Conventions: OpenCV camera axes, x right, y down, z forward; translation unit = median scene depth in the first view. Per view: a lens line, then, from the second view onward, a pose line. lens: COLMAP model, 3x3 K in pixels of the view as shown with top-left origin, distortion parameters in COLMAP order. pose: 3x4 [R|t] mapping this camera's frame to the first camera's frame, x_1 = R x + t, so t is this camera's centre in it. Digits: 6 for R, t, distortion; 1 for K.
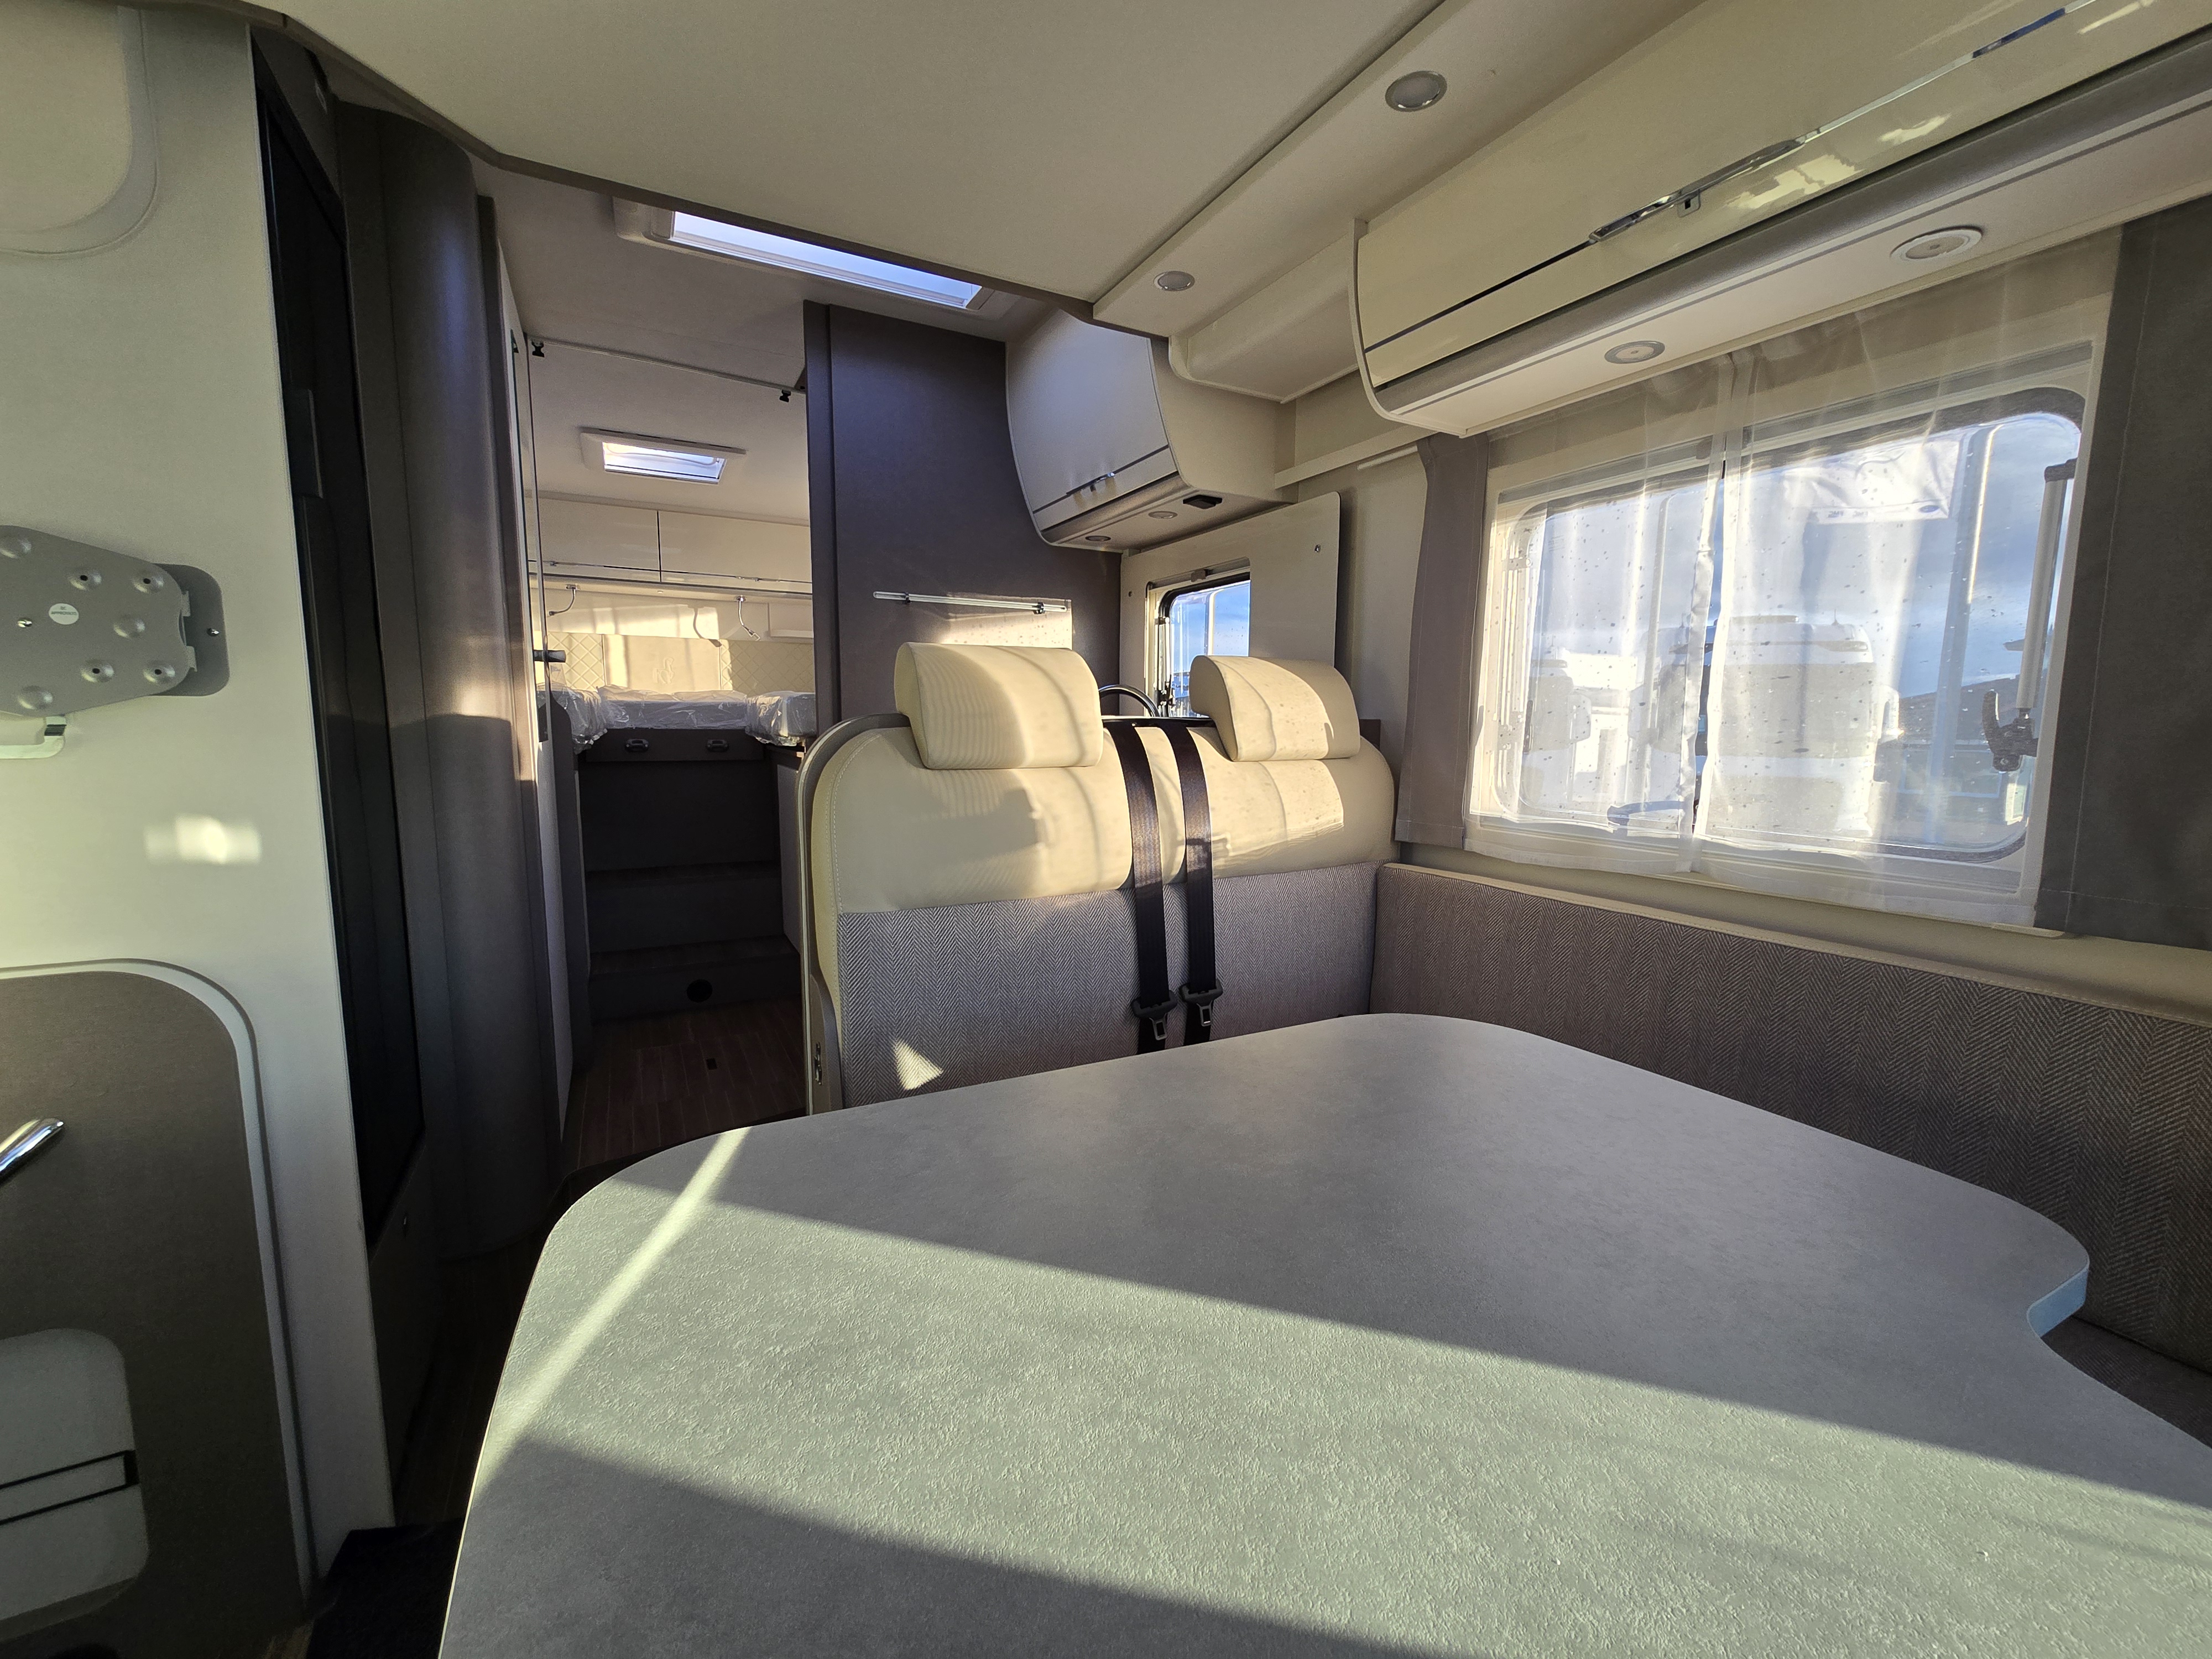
lens RADIAL K [[918.2, 0, 1130.2], [0, 918.2, 850.6], [0, 0, 1]] dist [-0.002237, 0.000380]
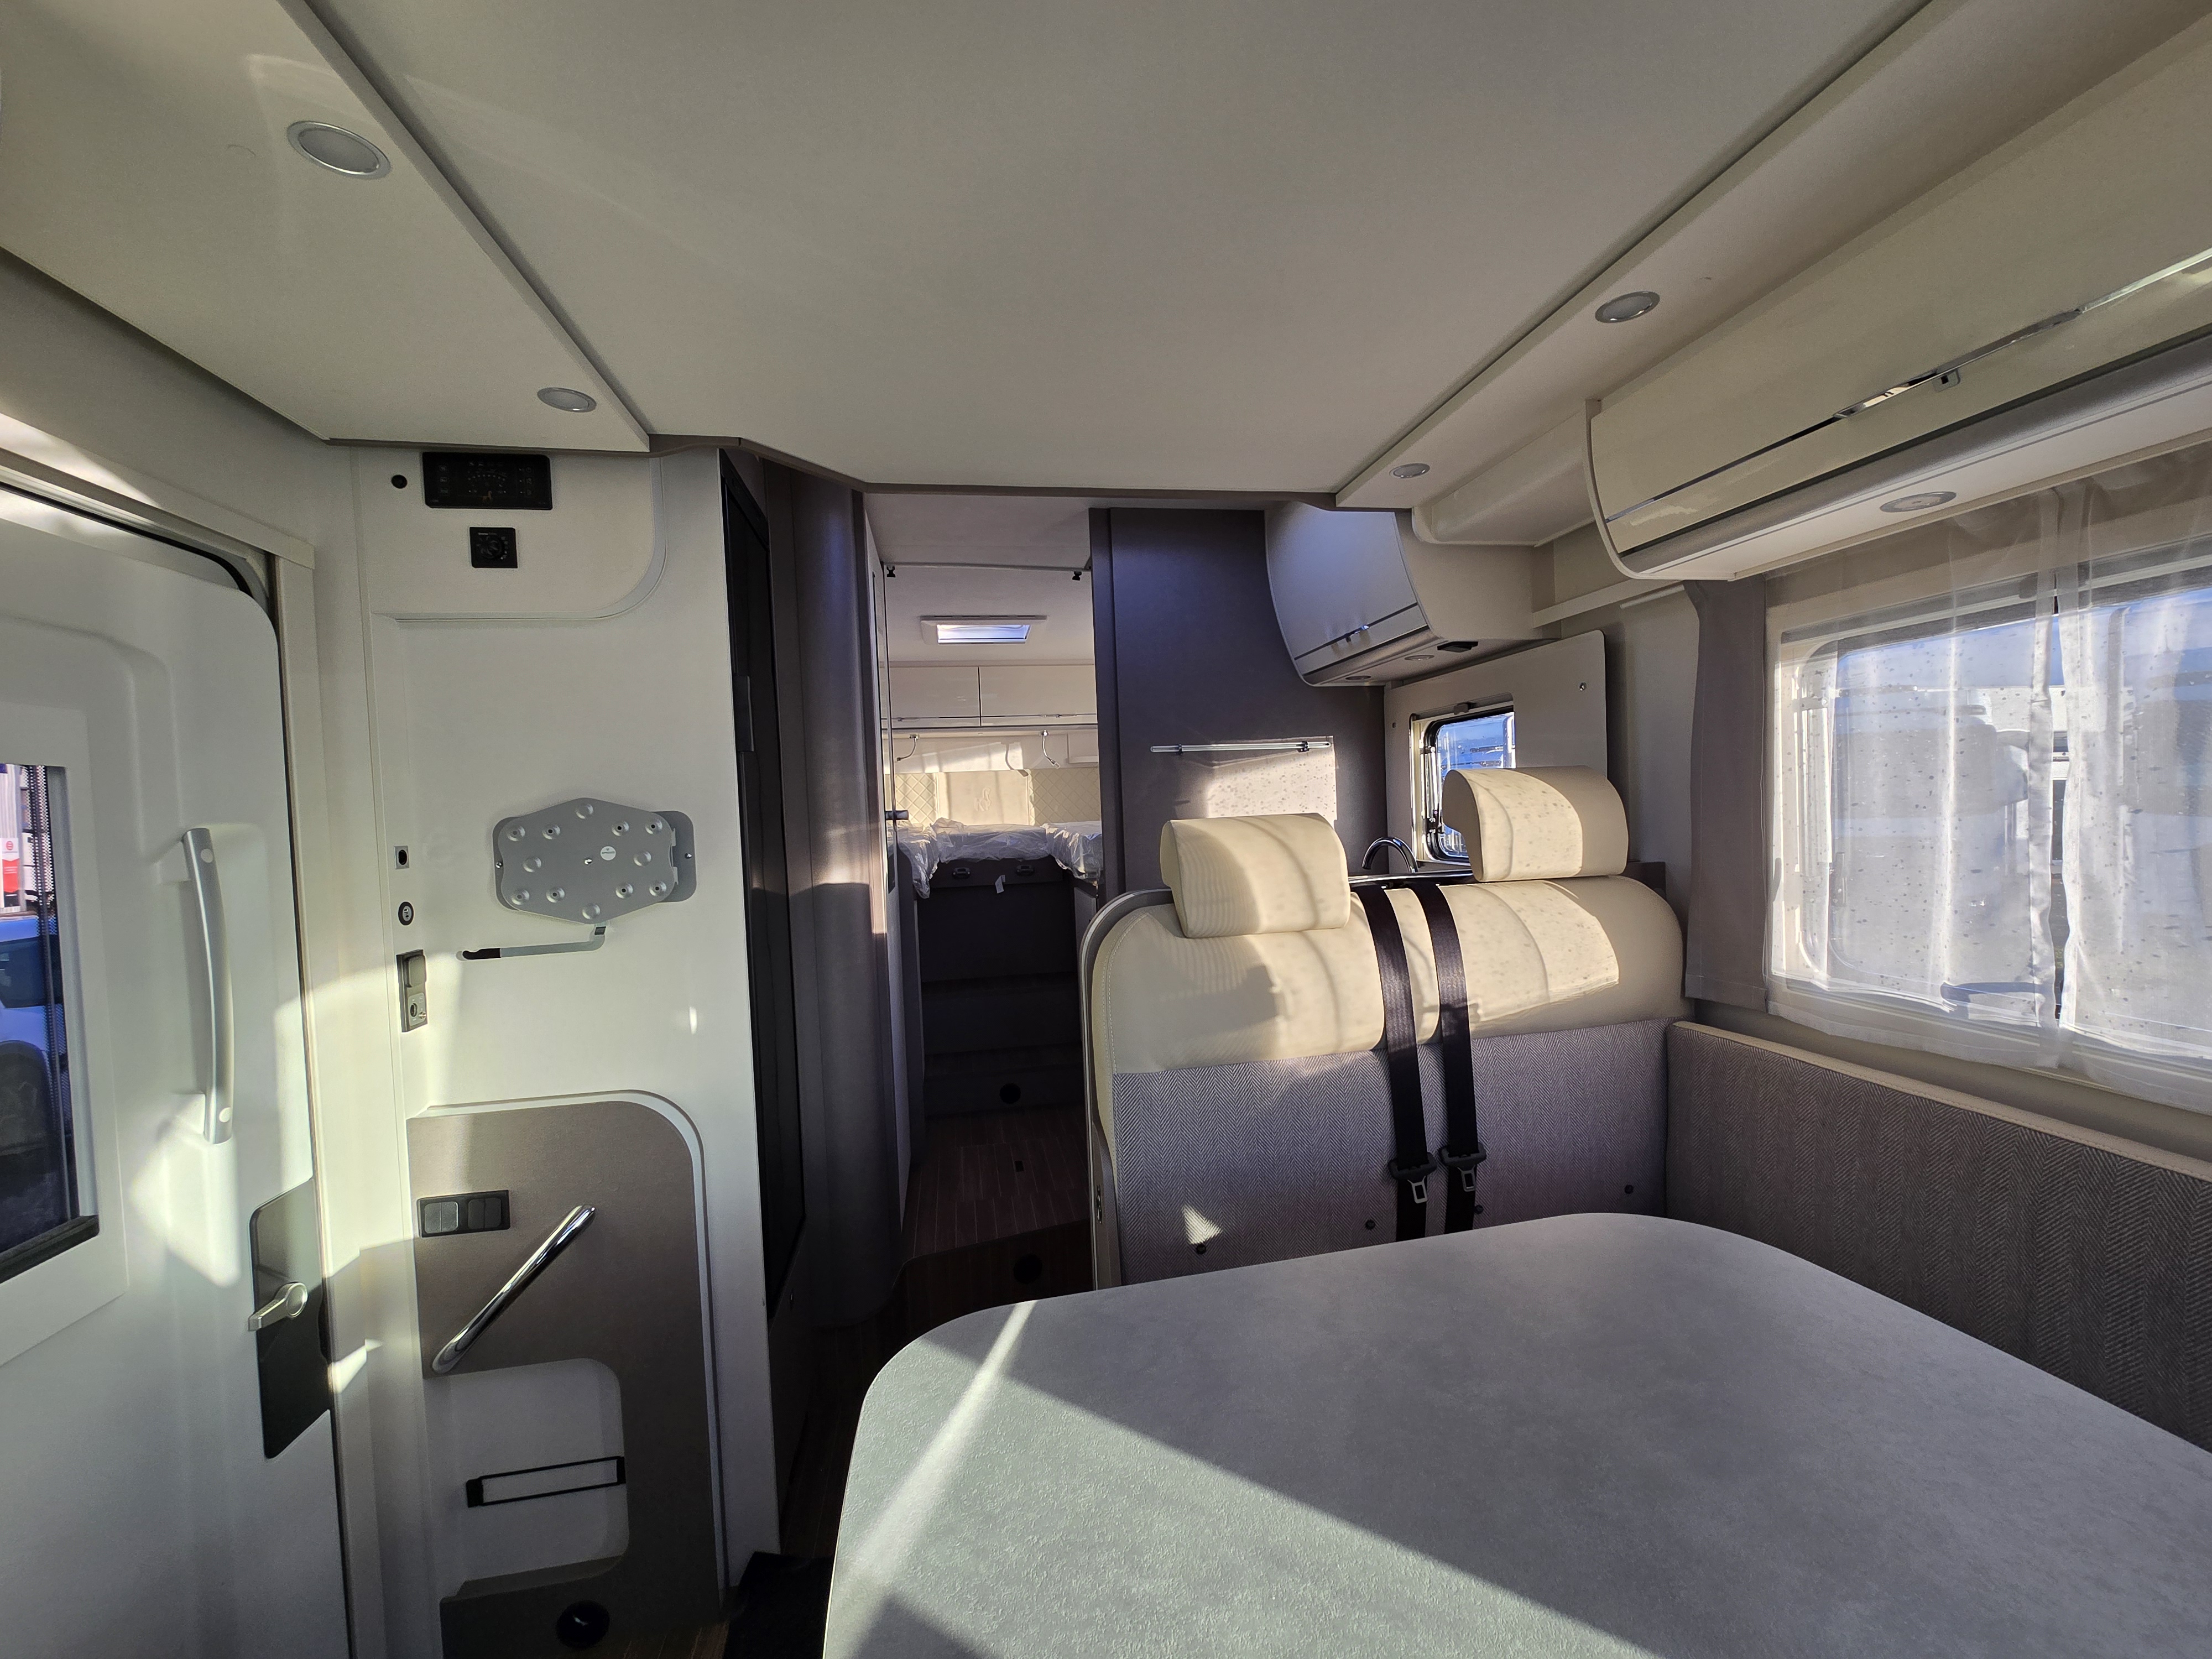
lens RADIAL K [[926.4, 0, 1110.5], [0, 926.4, 858.5], [0, 0, 1]] dist [0.001689, 0.000585]
pose [[0.944018, -0.035346, -0.327996, 0.056296], [0.009737, 0.996796, -0.079394, -0.088554], [0.329751, 0.071756, 0.941337, -0.092109]]
